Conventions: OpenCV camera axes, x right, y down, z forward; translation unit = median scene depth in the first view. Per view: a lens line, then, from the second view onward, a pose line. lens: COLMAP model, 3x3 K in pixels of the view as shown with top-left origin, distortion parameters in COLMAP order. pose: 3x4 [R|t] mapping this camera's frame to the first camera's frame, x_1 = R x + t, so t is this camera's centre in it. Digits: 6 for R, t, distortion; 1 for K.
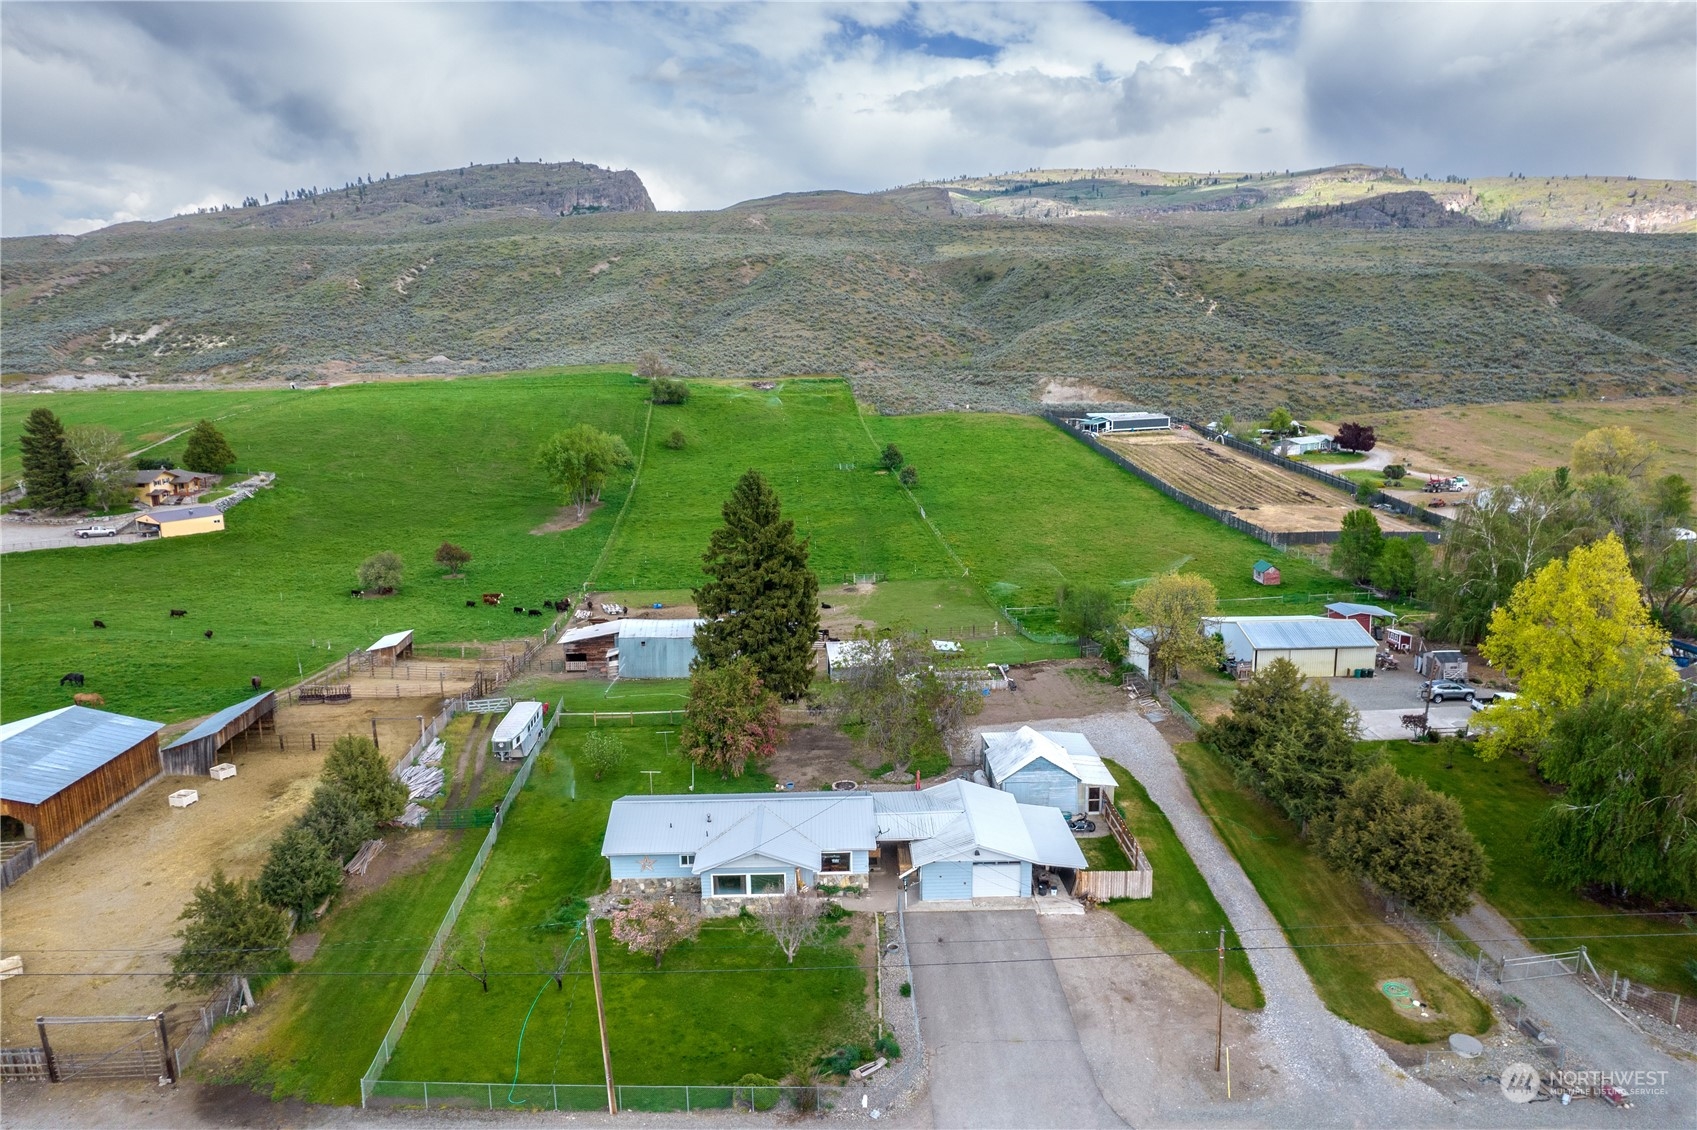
lens RADIAL K [[1107.0, 0, 845.6], [0, 1107.0, 557.8], [0, 0, 1]] dist [-0.080222, 0.074749]
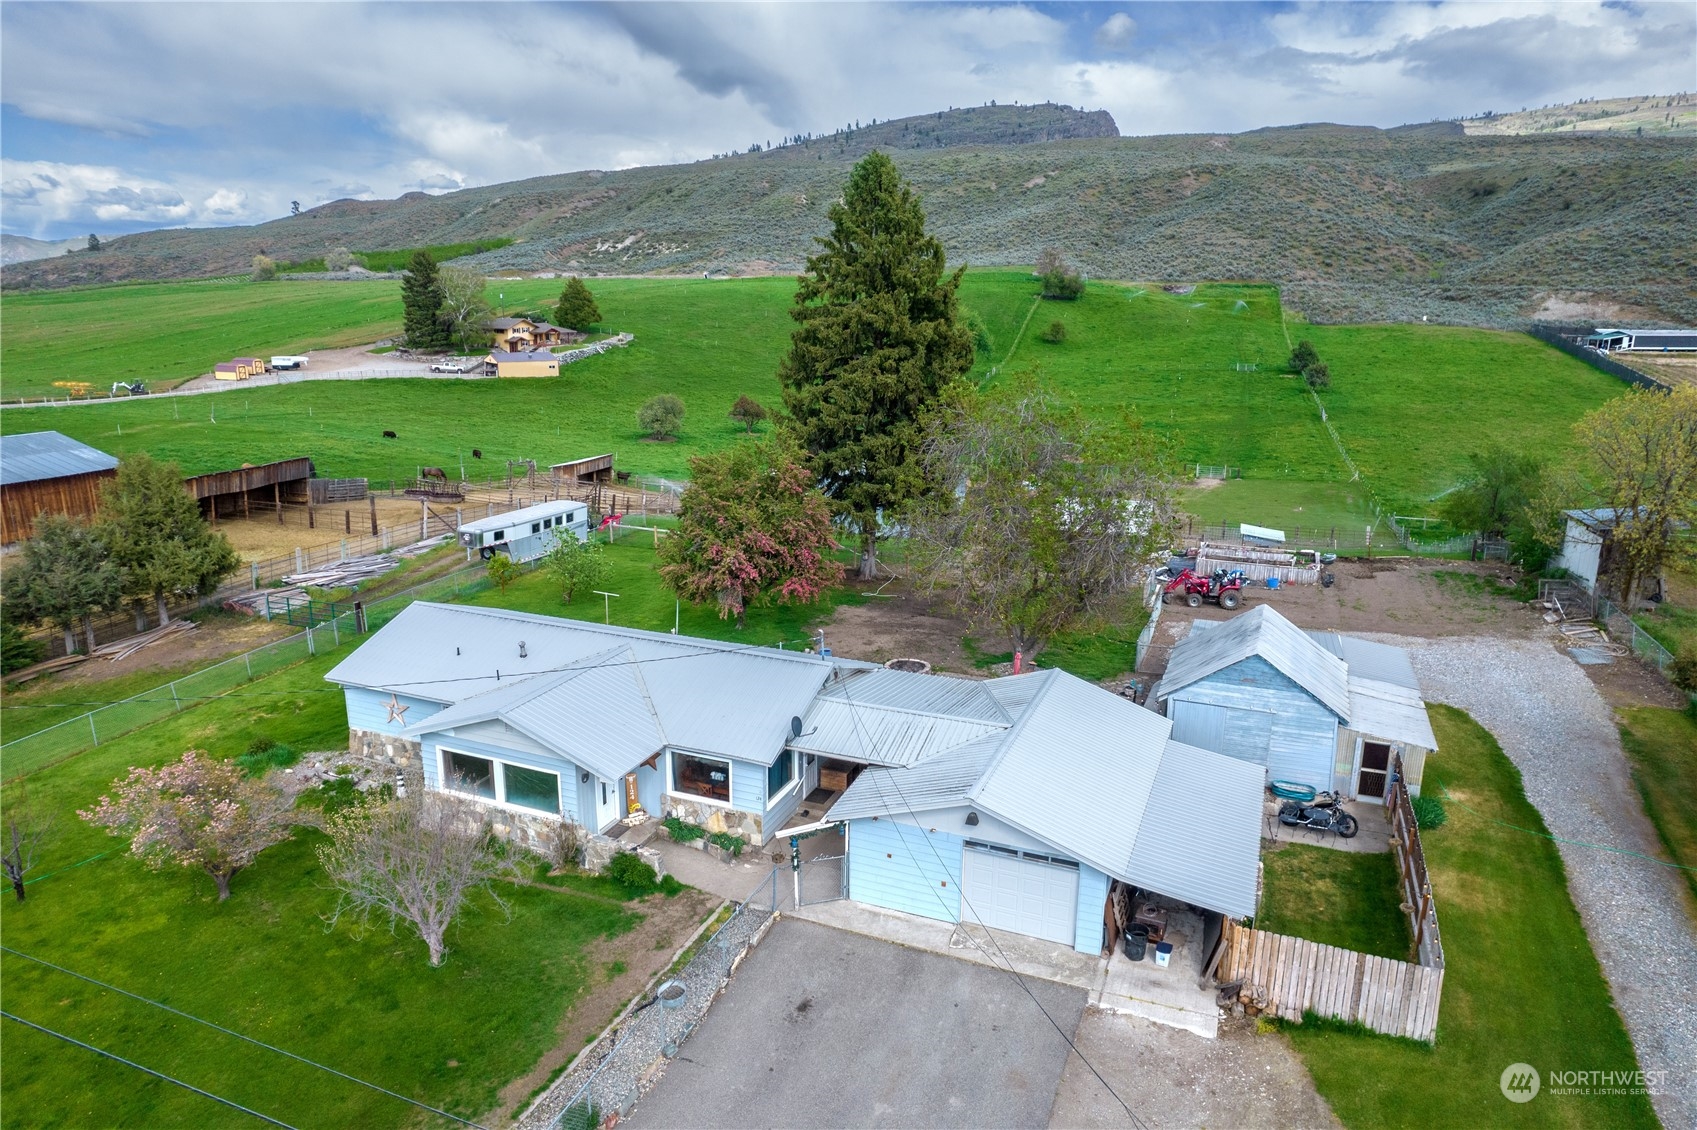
lens RADIAL K [[1087.6, 0, 843.5], [0, 1087.6, 555.0], [0, 0, 1]] dist [-0.081927, 0.076745]
pose [[0.916952, 0.117485, -0.381310, 0.042134], [-0.099229, 0.992788, 0.067265, 0.028617], [0.386463, -0.023842, 0.921997, 0.118193]]
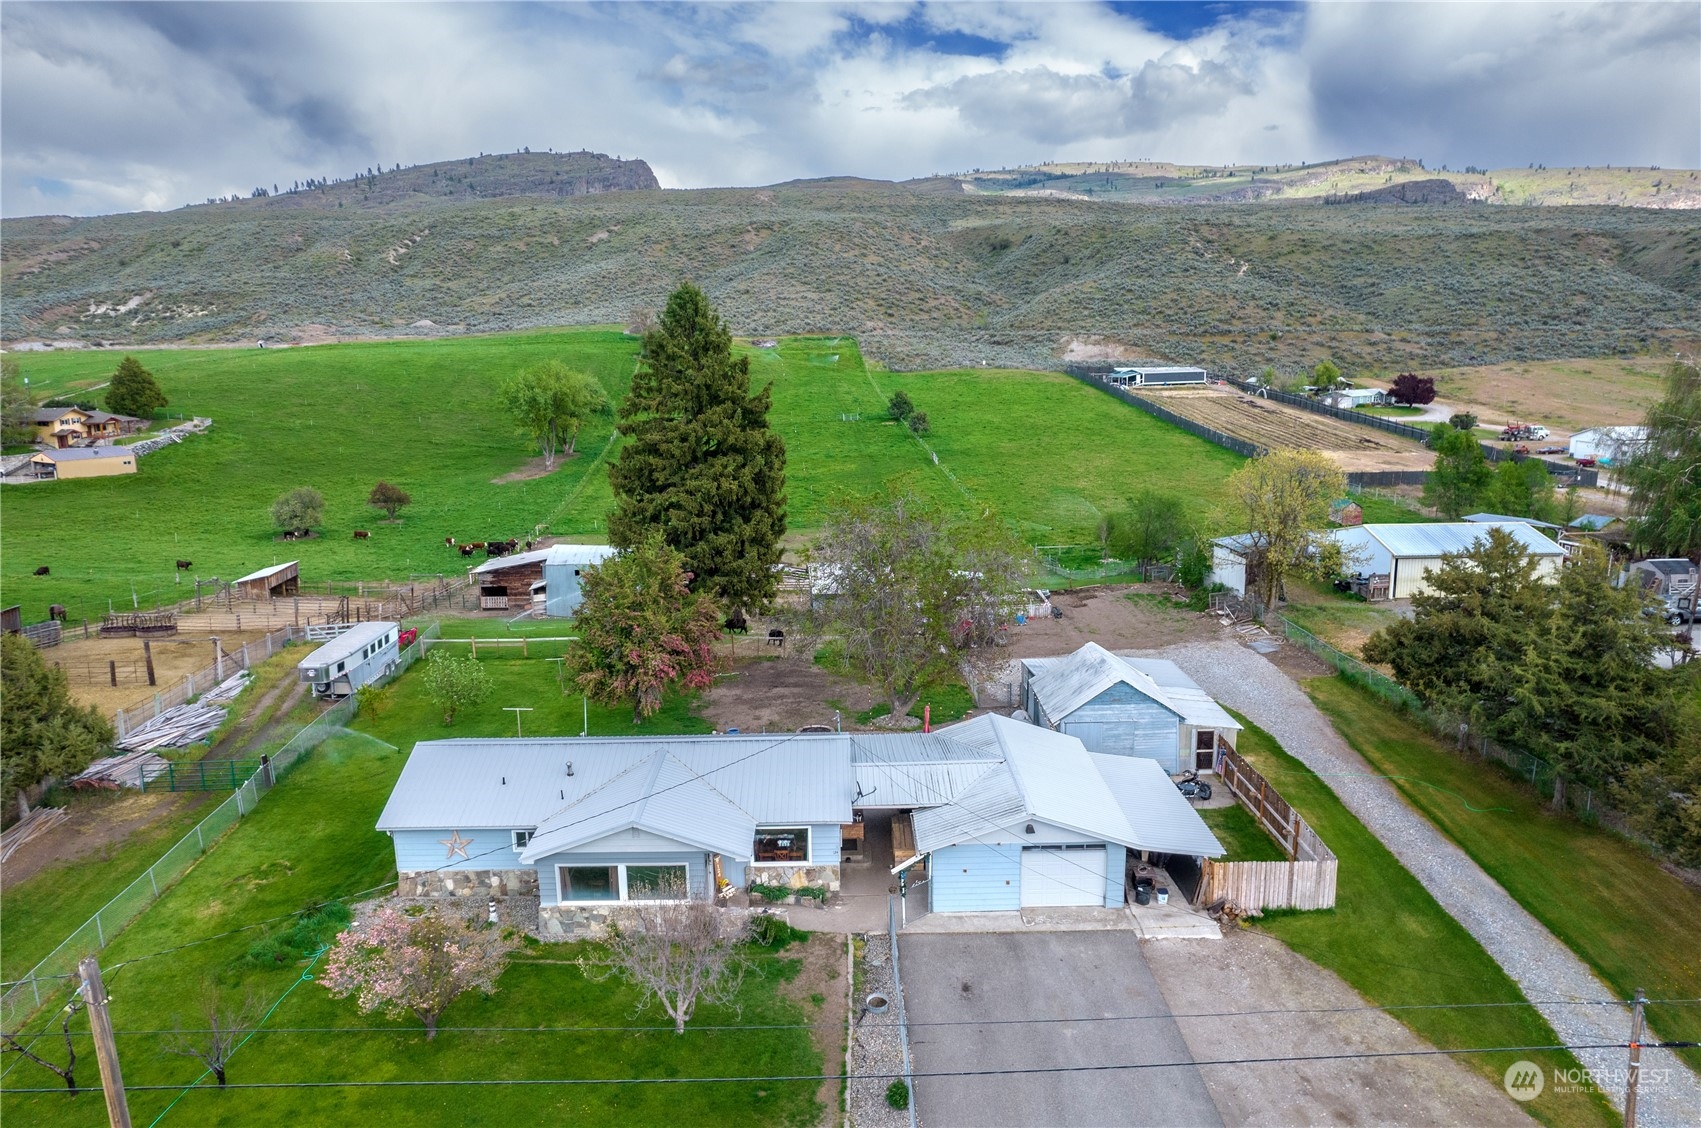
lens RADIAL K [[1109.6, 0, 847.6], [0, 1109.6, 556.8], [0, 0, 1]] dist [-0.080222, 0.074749]
pose [[0.999956, 0.001464, -0.009284, 0.005981], [-0.001431, 0.999993, 0.003589, 0.024447], [0.009290, -0.003575, 0.999950, 0.083759]]
